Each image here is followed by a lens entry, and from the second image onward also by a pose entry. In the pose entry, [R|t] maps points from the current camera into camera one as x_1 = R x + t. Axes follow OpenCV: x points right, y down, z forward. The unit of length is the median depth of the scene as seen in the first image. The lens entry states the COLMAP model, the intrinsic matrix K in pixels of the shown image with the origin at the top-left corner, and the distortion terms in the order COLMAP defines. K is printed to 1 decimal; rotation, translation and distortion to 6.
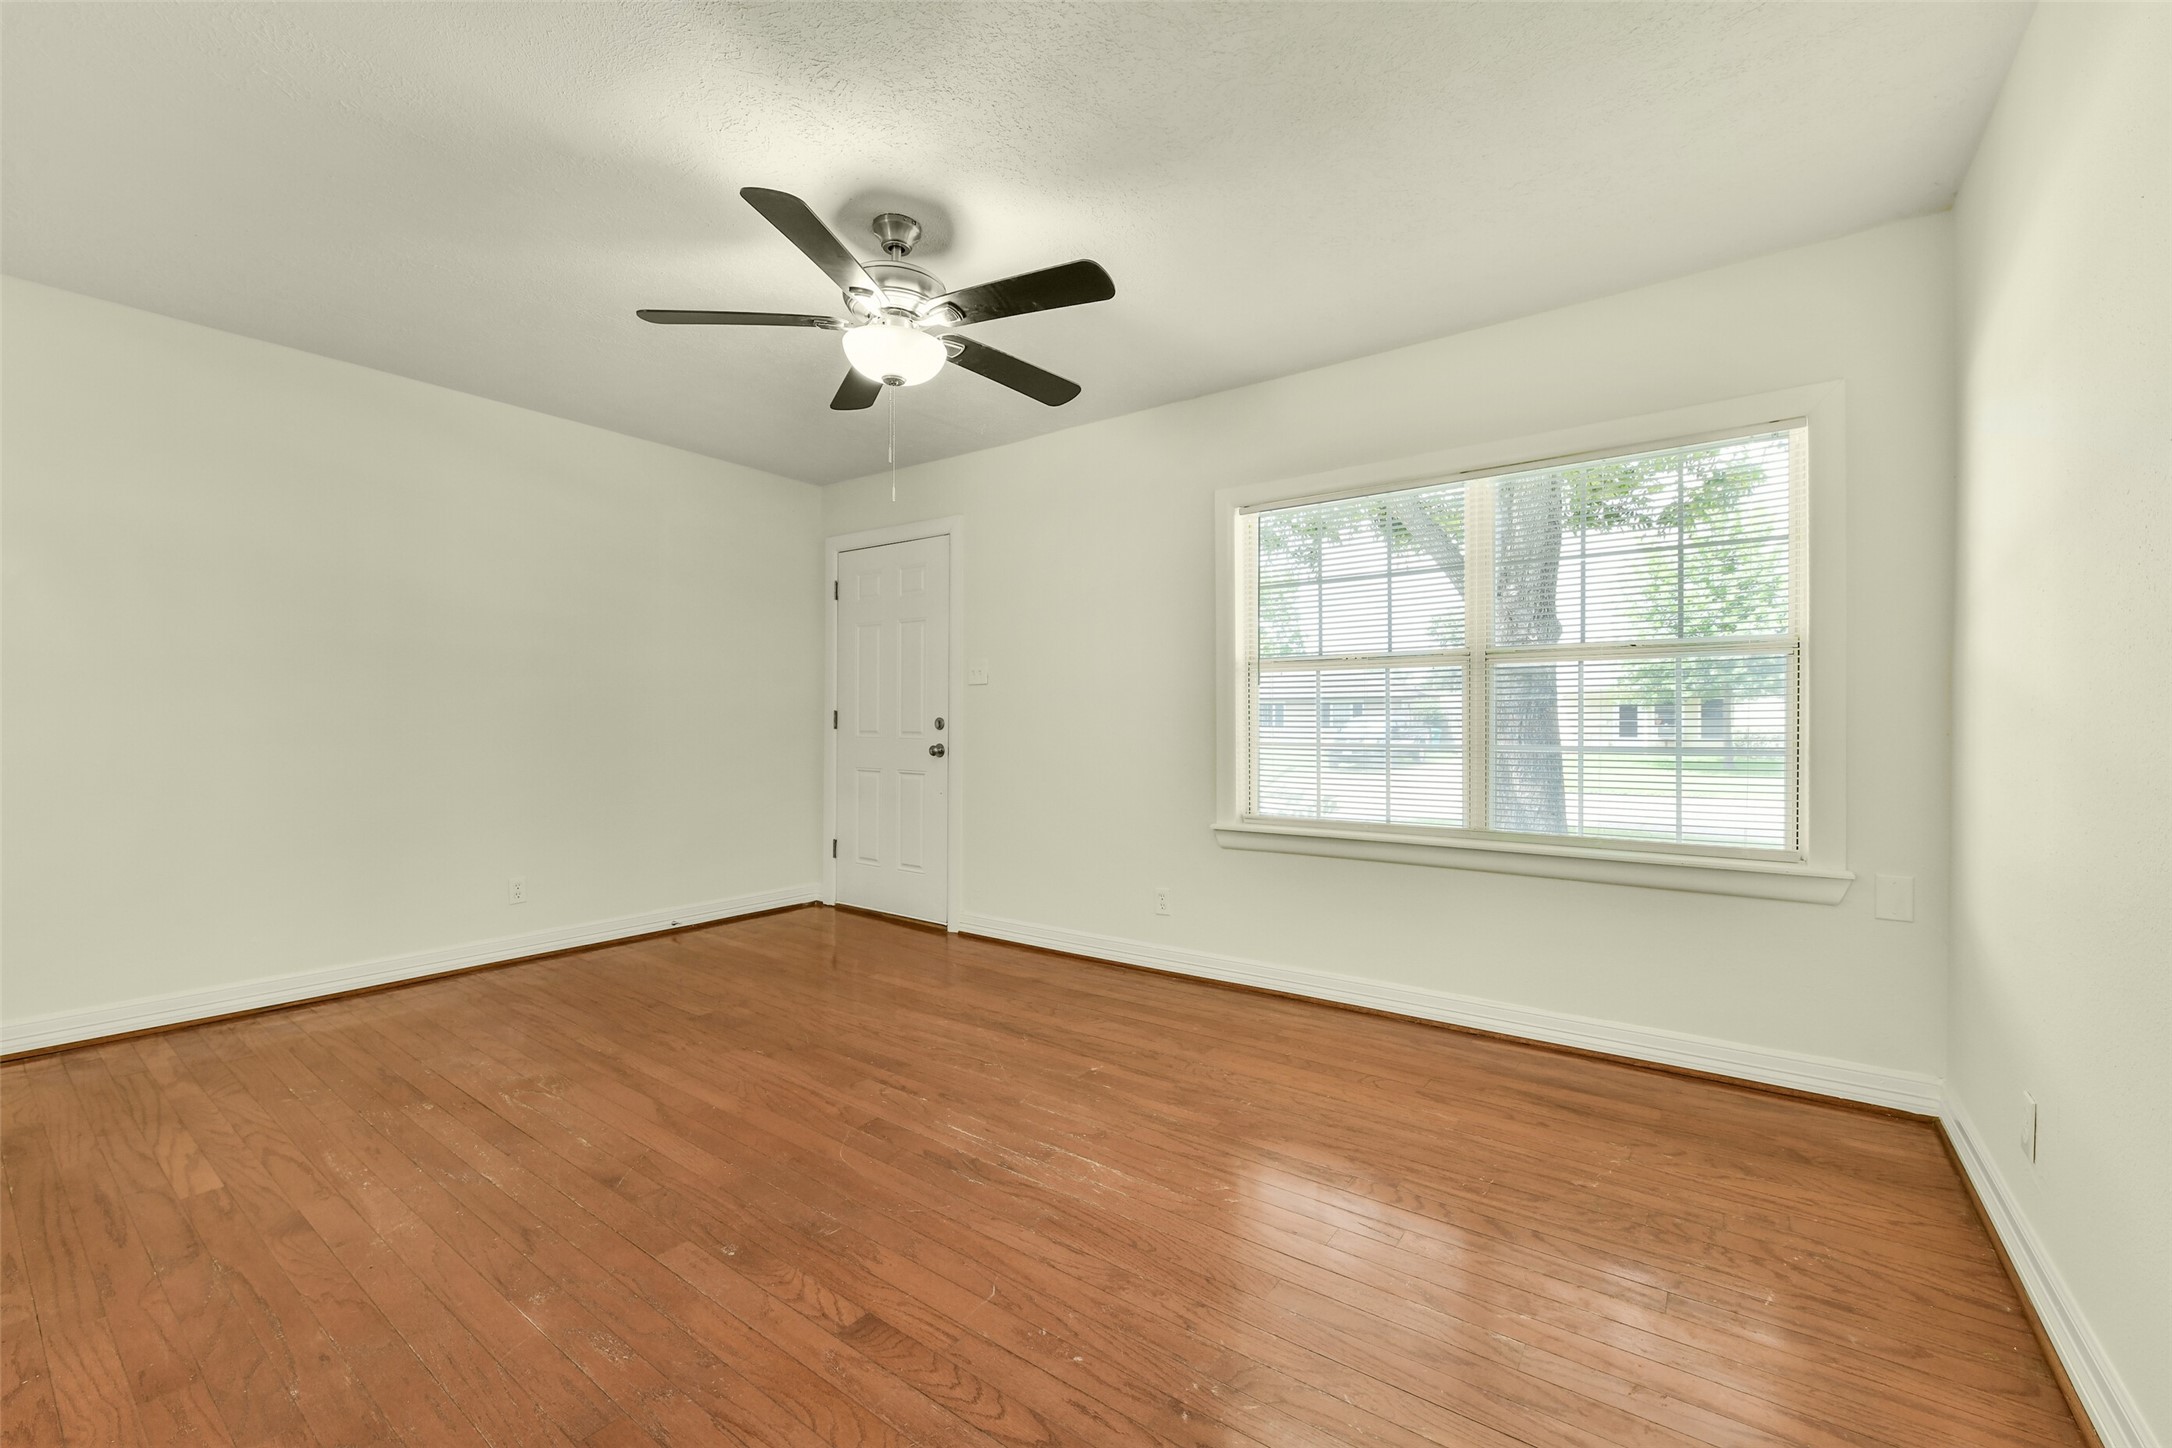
lens RADIAL K [[882.8, 0, 1090.5], [0, 882.8, 725.3], [0, 0, 1]] dist [-0.008356, -0.000012]
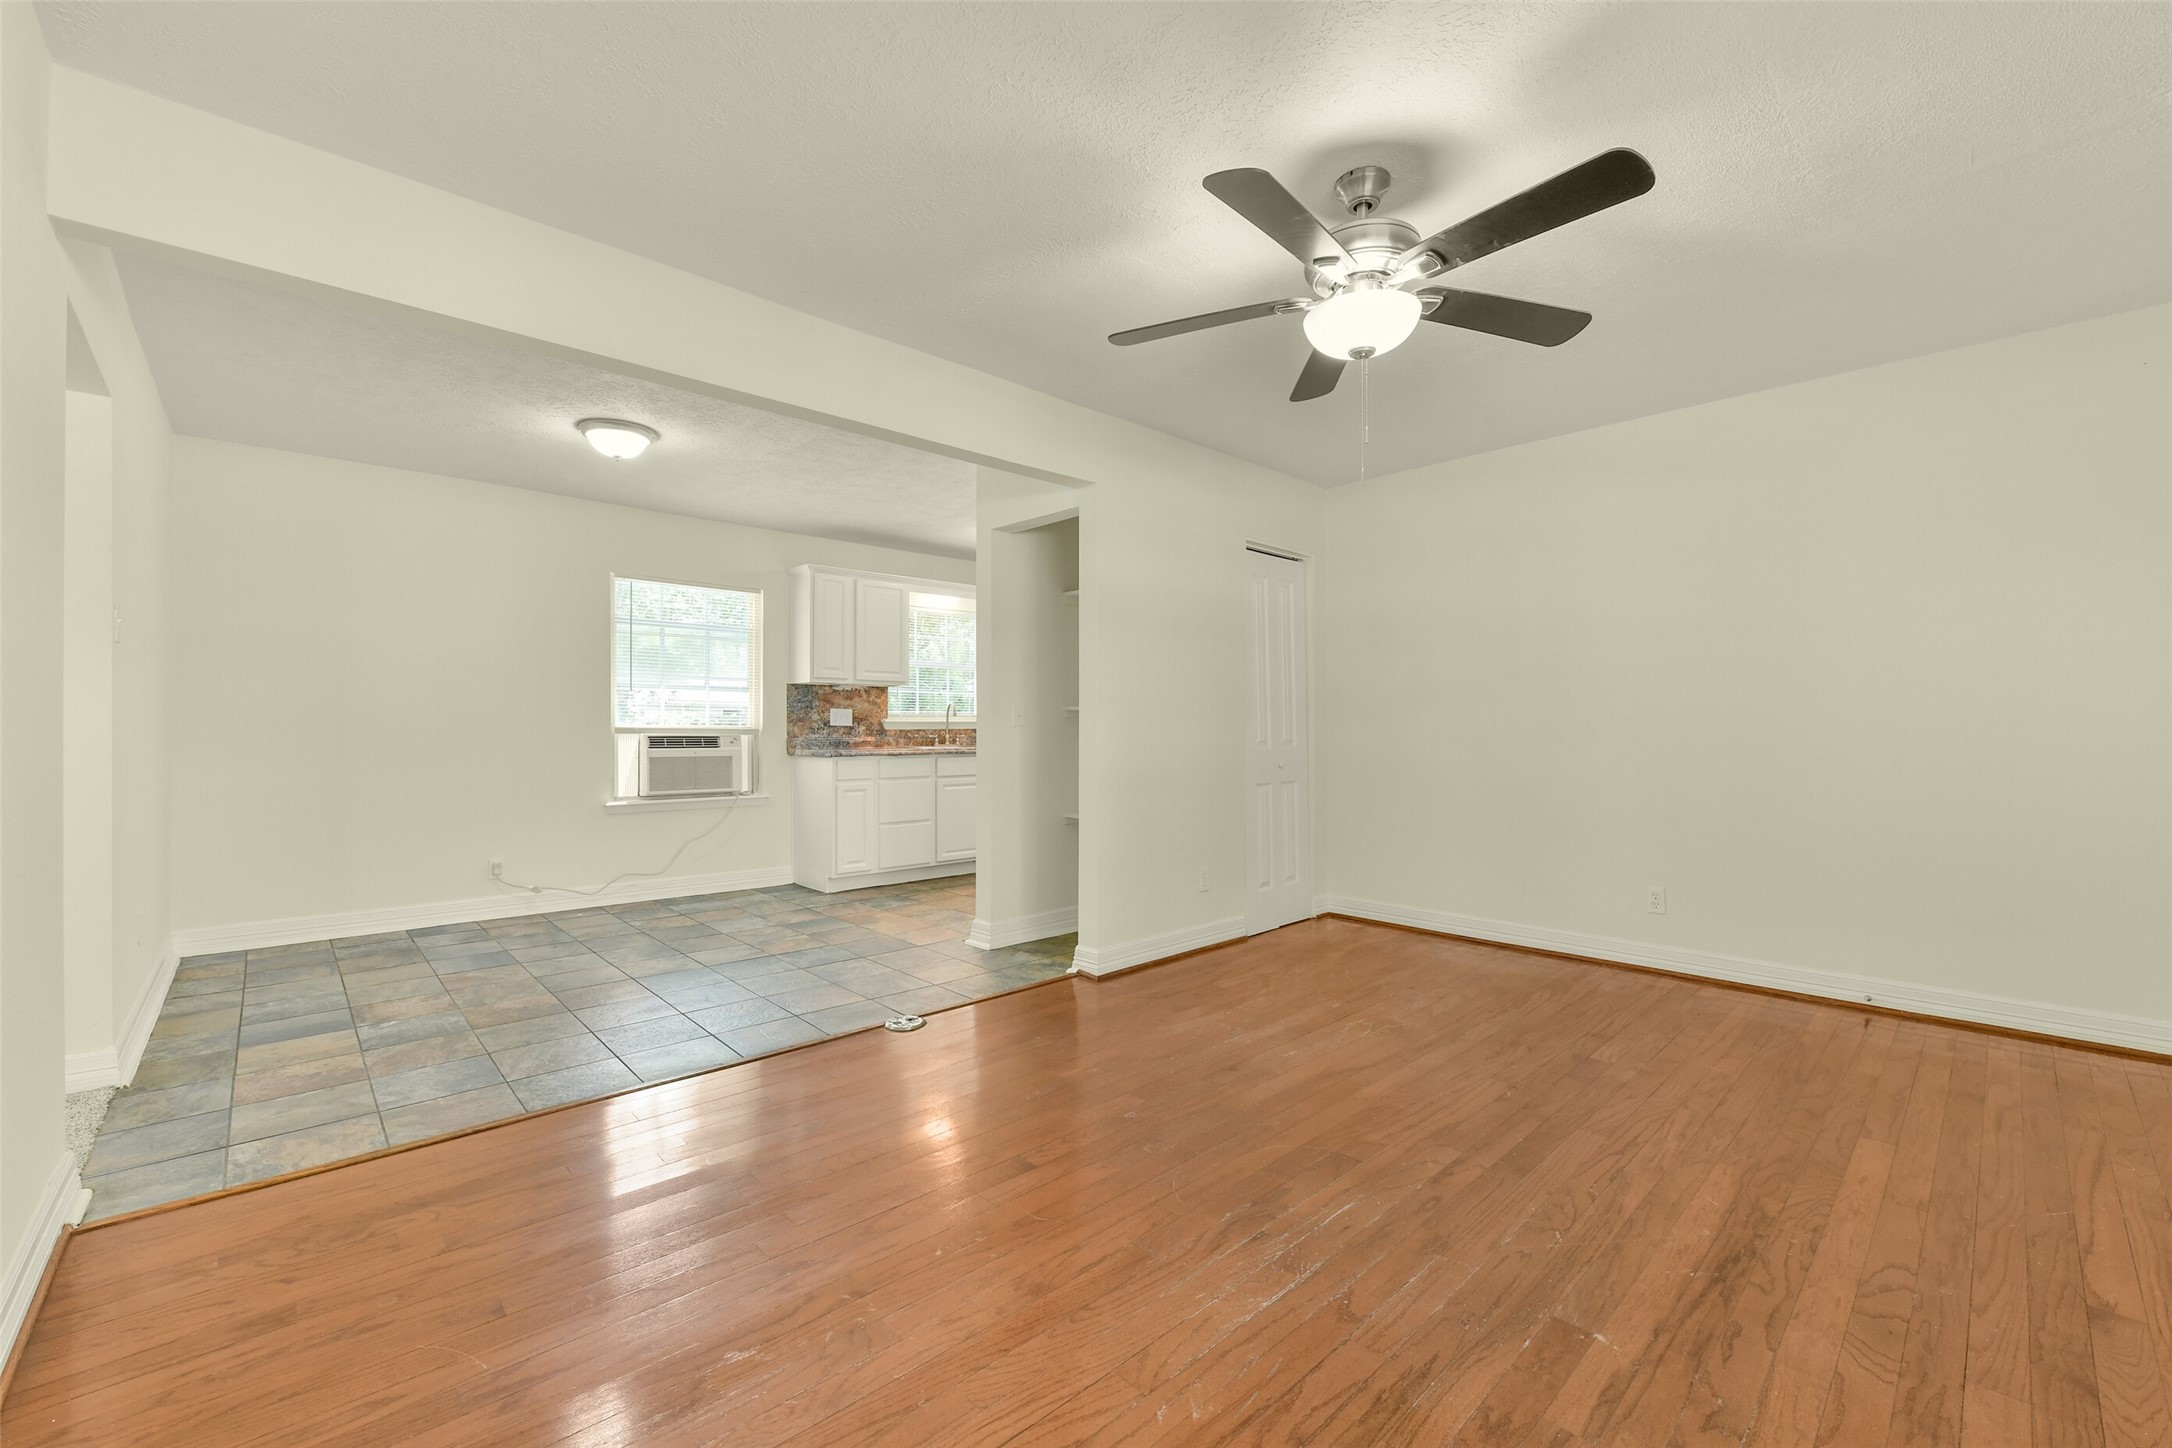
lens RADIAL K [[882.8, 0, 1090.5], [0, 882.8, 725.3], [0, 0, 1]] dist [-0.008356, -0.000012]
pose [[-0.183637, -0.005166, -0.982981, 0.591549], [-0.006153, 0.999973, -0.004106, -0.003091], [0.982975, 0.005295, -0.183664, 0.734643]]
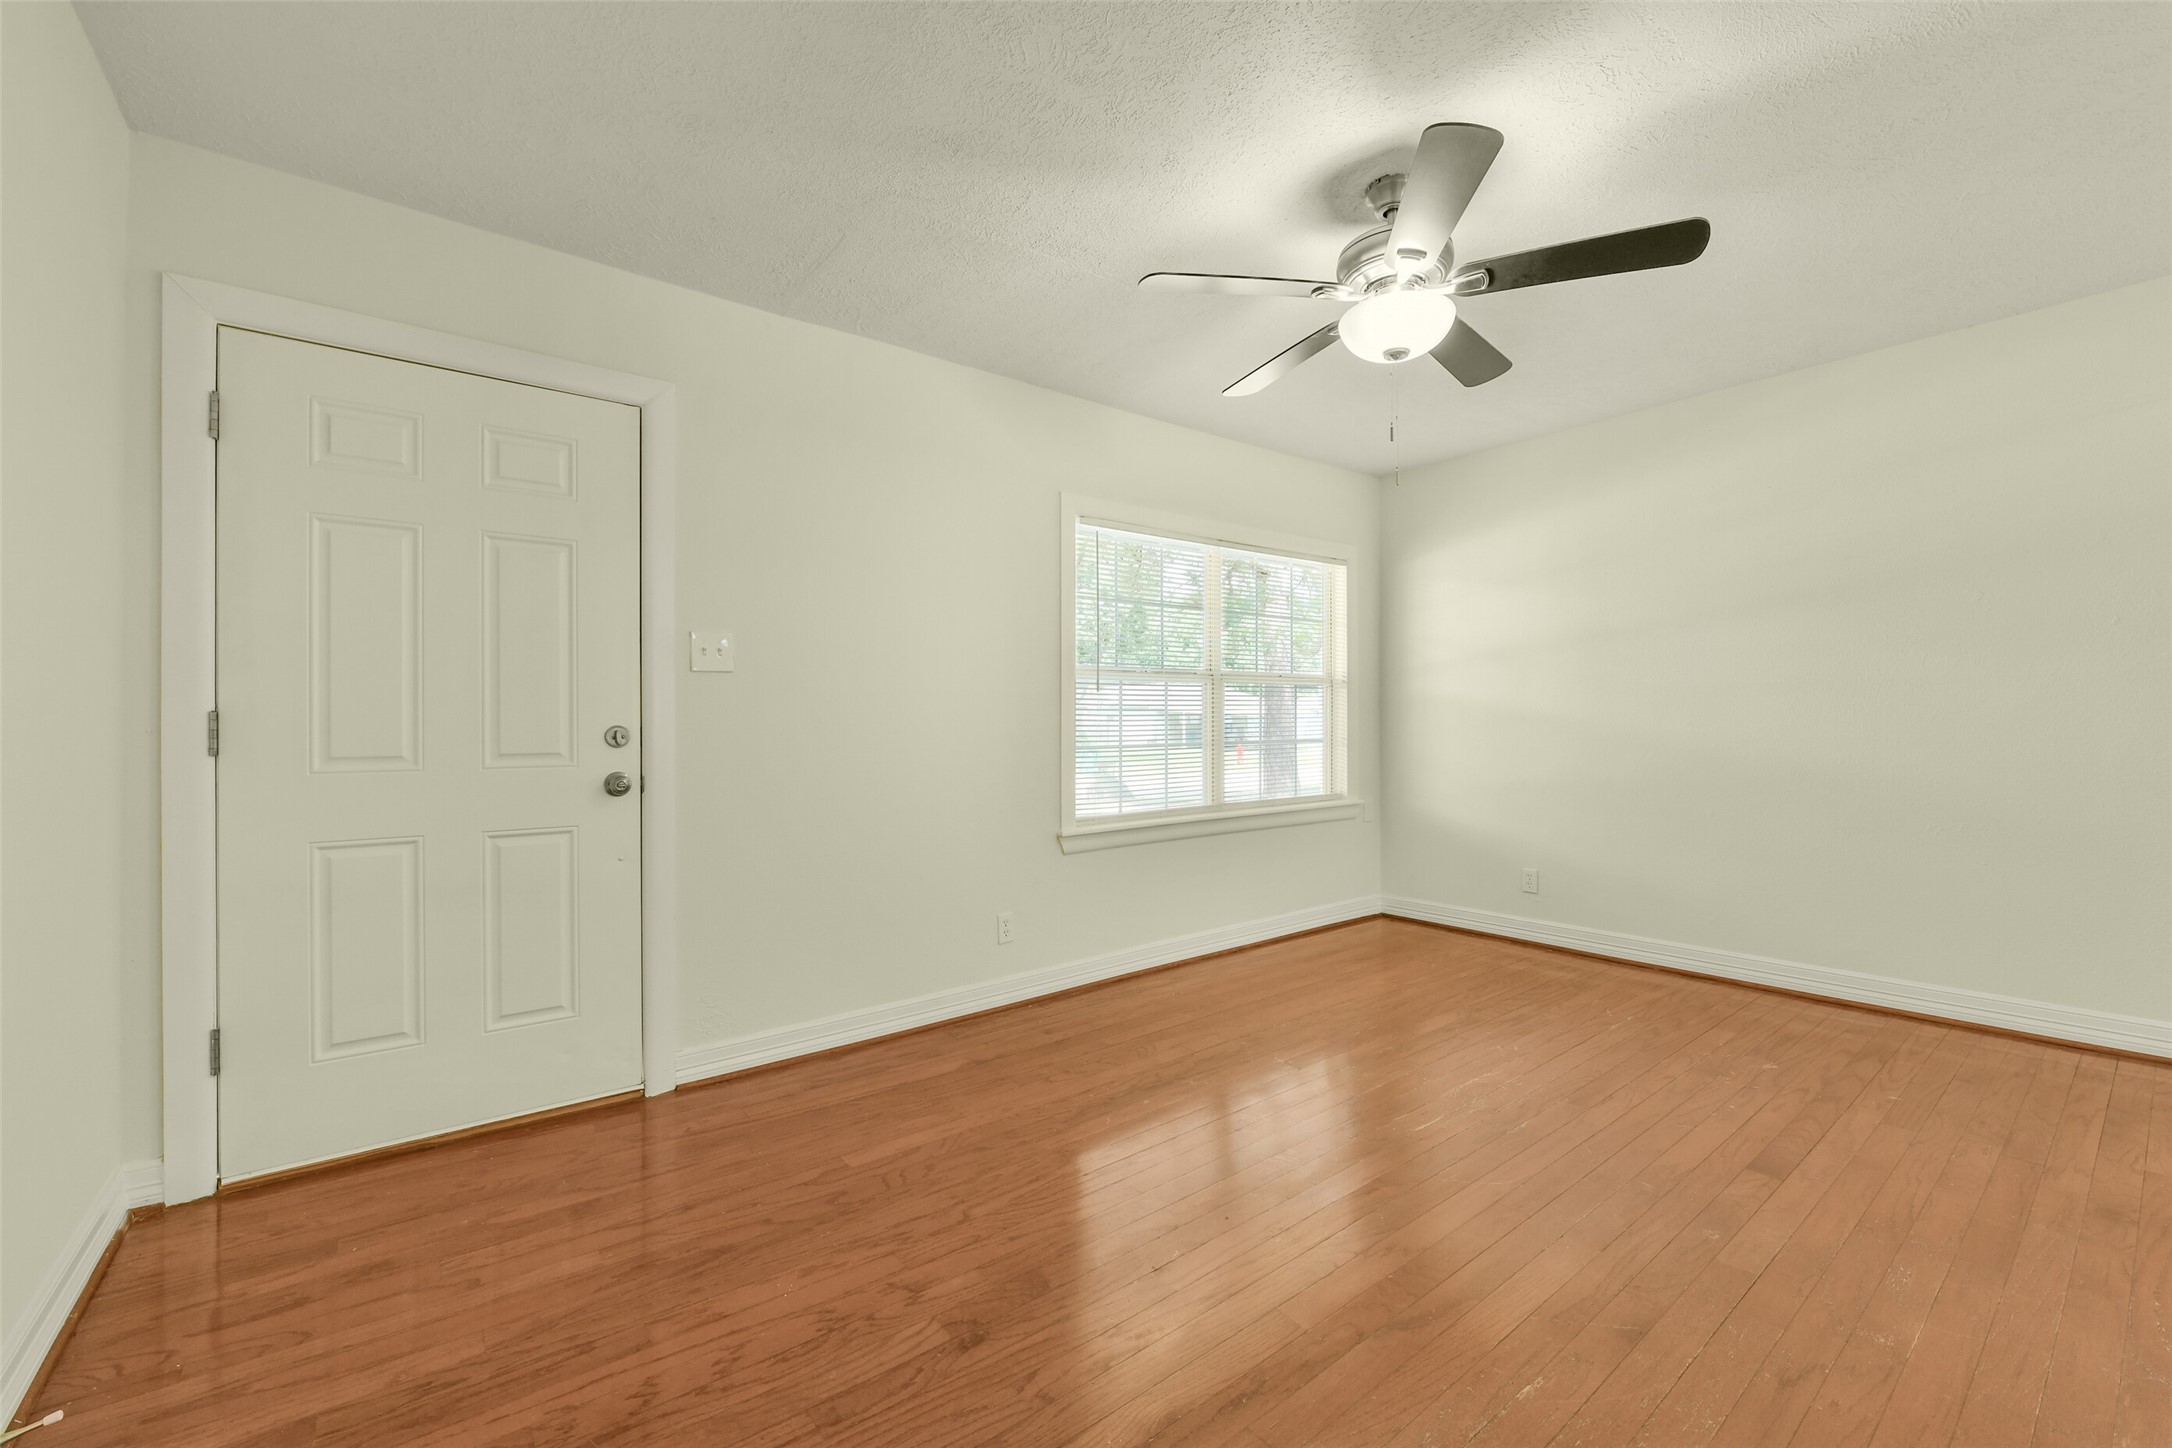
lens RADIAL K [[877.3, 0, 1103.4], [0, 877.3, 720.1], [0, 0, 1]] dist [-0.003639, -0.000206]
pose [[0.265651, -0.001205, 0.964068, -0.986381], [0.013478, 0.999906, -0.002465, -0.010728], [-0.963975, 0.013649, 0.265643, 0.871326]]
